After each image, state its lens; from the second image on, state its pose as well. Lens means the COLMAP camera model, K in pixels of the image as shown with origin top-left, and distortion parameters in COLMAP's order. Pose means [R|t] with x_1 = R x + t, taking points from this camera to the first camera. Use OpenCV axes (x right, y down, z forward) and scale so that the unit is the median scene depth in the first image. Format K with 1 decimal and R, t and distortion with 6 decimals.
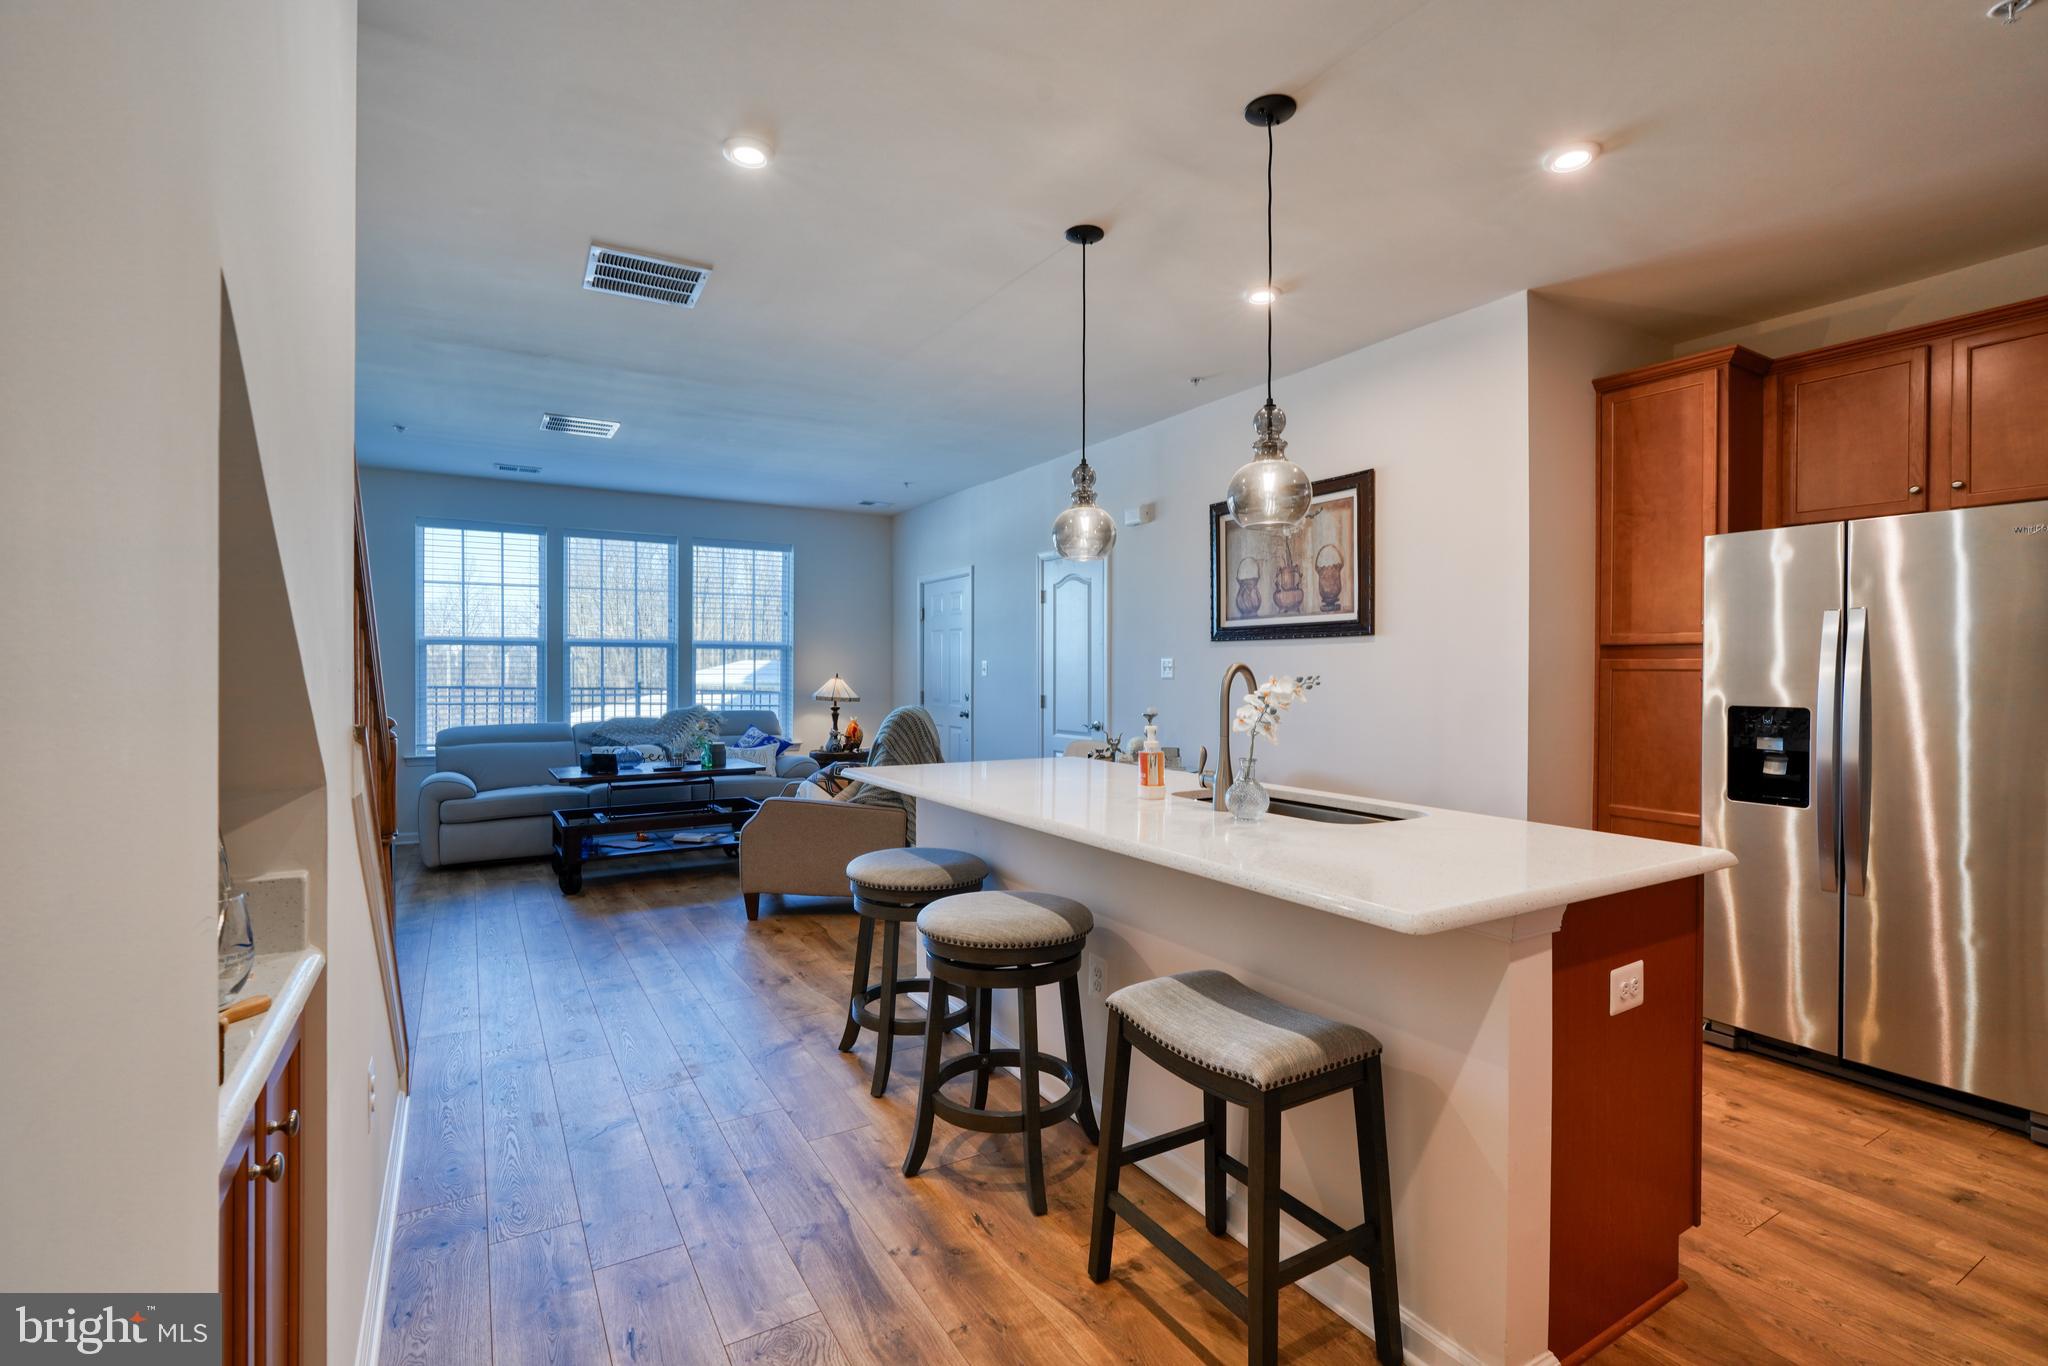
lens RADIAL K [[935.3, 0, 1024.6], [0, 935.3, 678.2], [0, 0, 1]] dist [-0.015337, 0.005720]
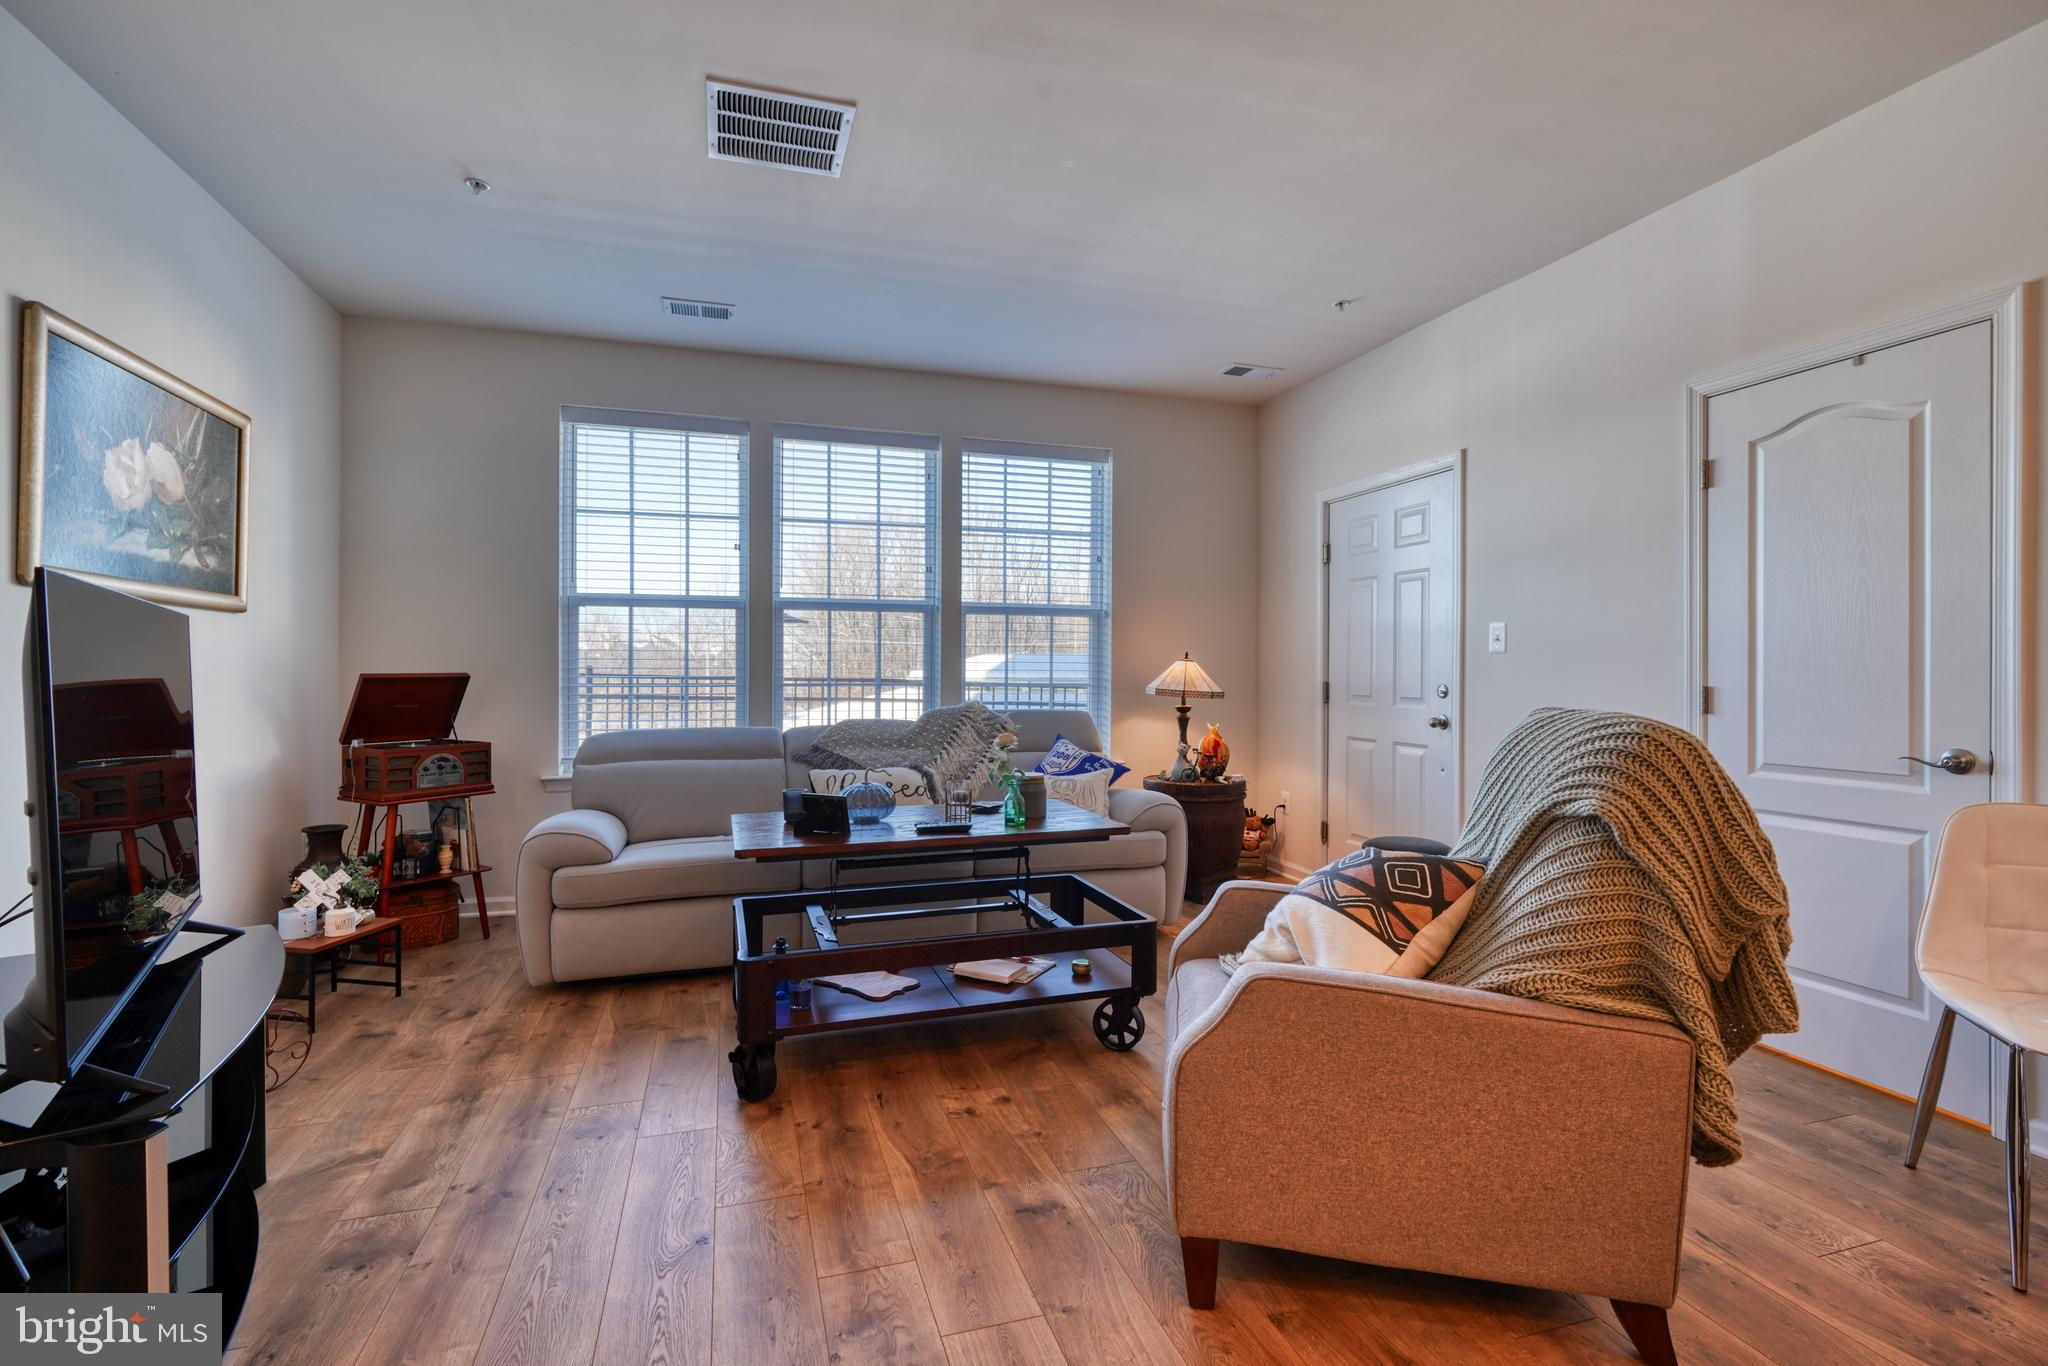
lens RADIAL K [[935.3, 0, 1018.0], [0, 935.3, 673.9], [0, 0, 1]] dist [-0.015337, 0.005720]
pose [[0.972005, 0.001753, -0.234953, -0.329378], [-0.003001, 0.999983, -0.004954, 0.024711], [0.234941, 0.005521, 0.971994, 0.761578]]
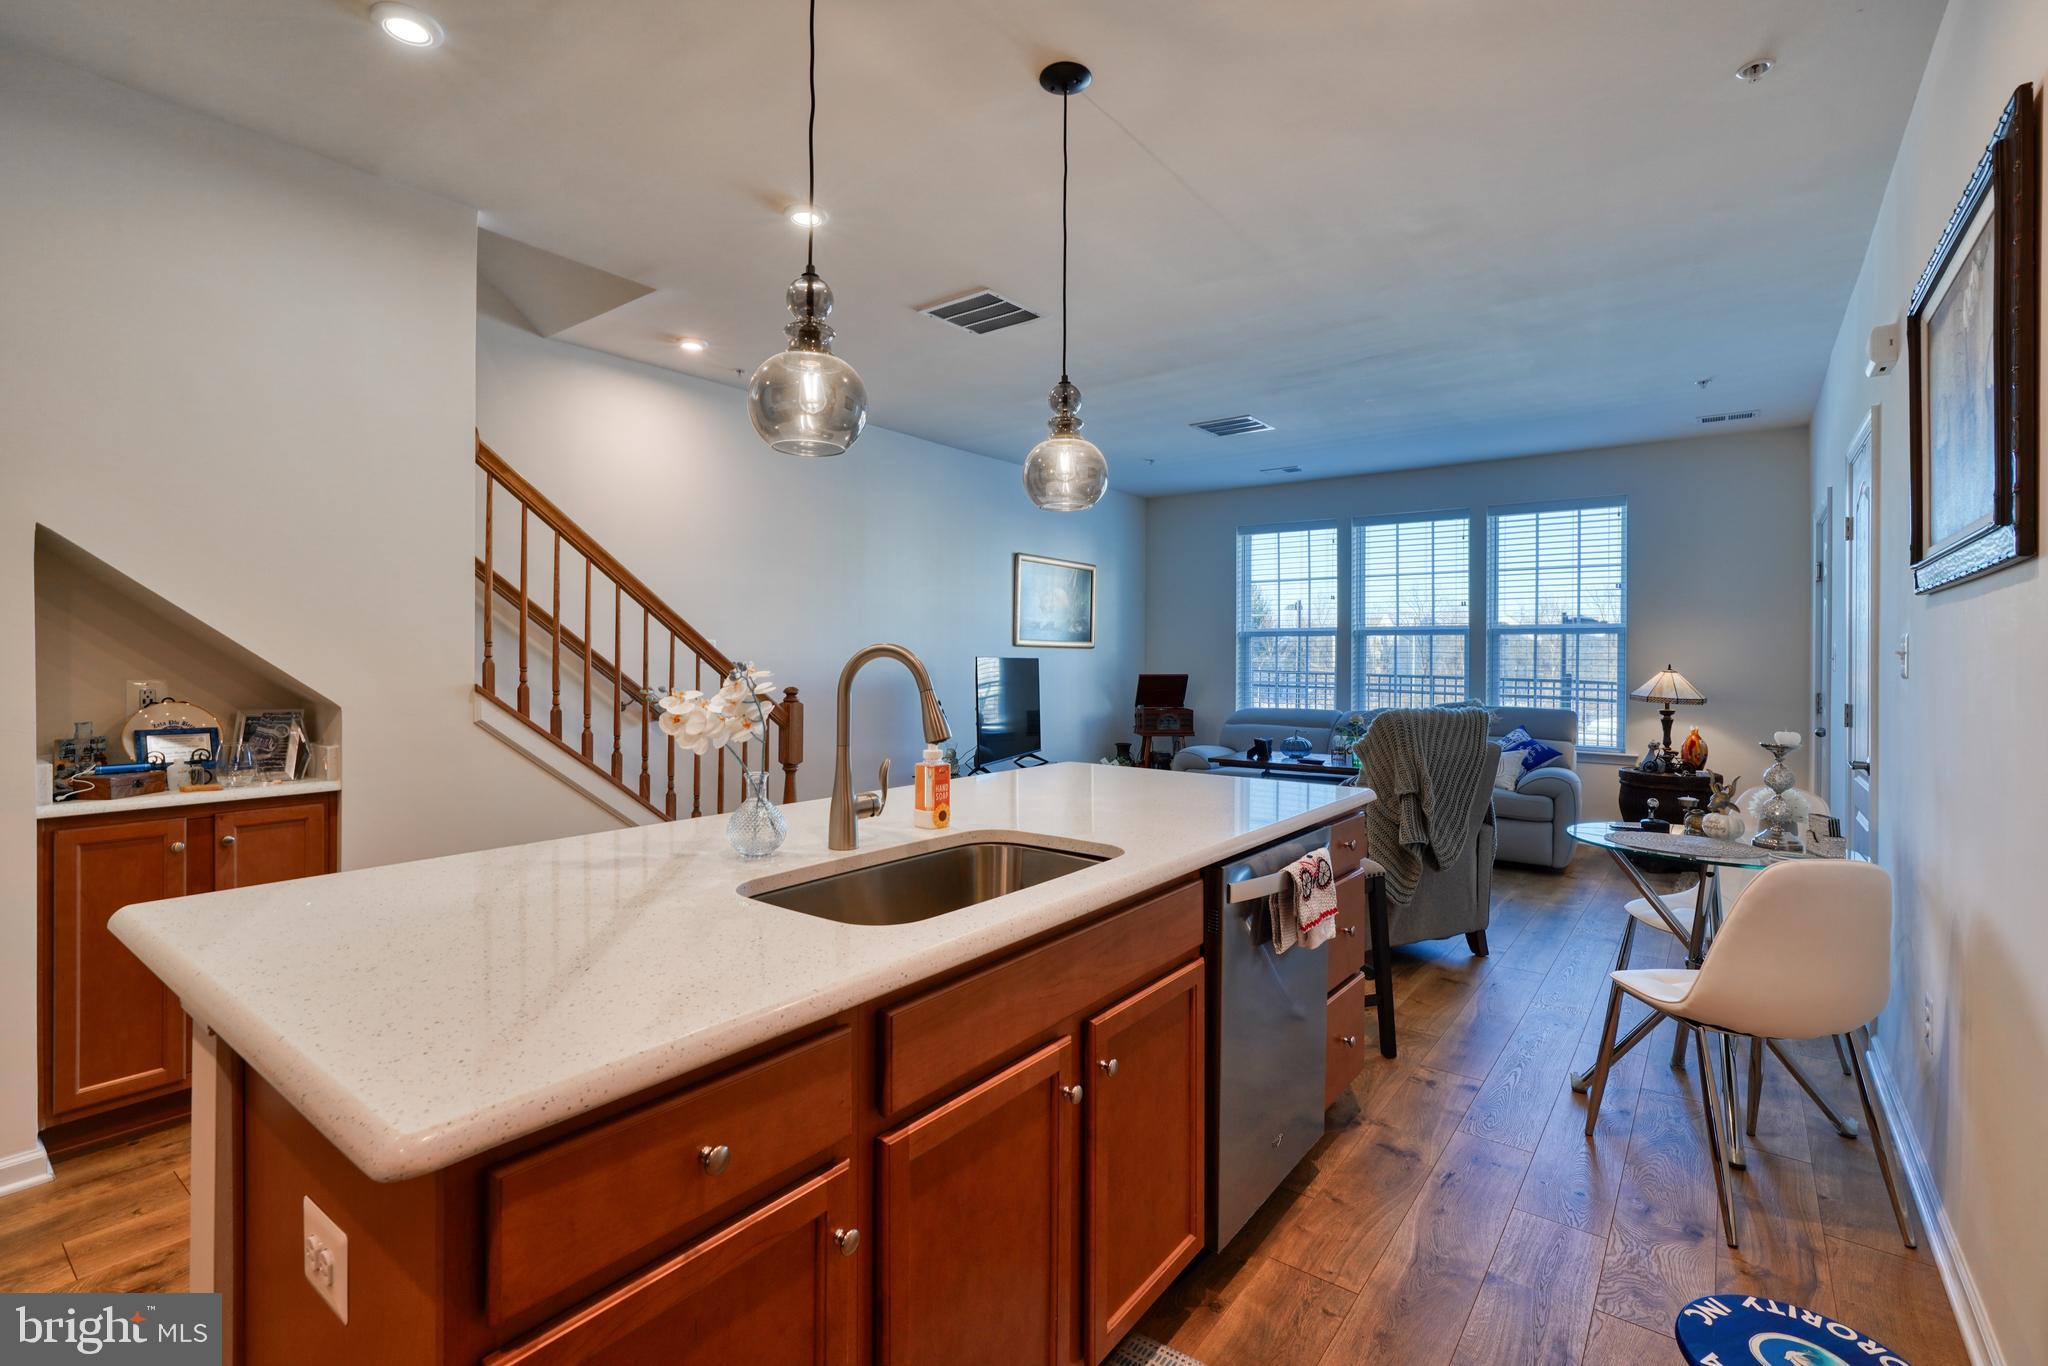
lens RADIAL K [[935.3, 0, 1012.6], [0, 935.3, 655.3], [0, 0, 1]] dist [-0.015337, 0.005720]
pose [[0.359153, -0.001280, -0.933278, 0.578529], [-0.011914, 0.999911, -0.005956, -0.003703], [0.933203, 0.013258, 0.359106, 0.538132]]
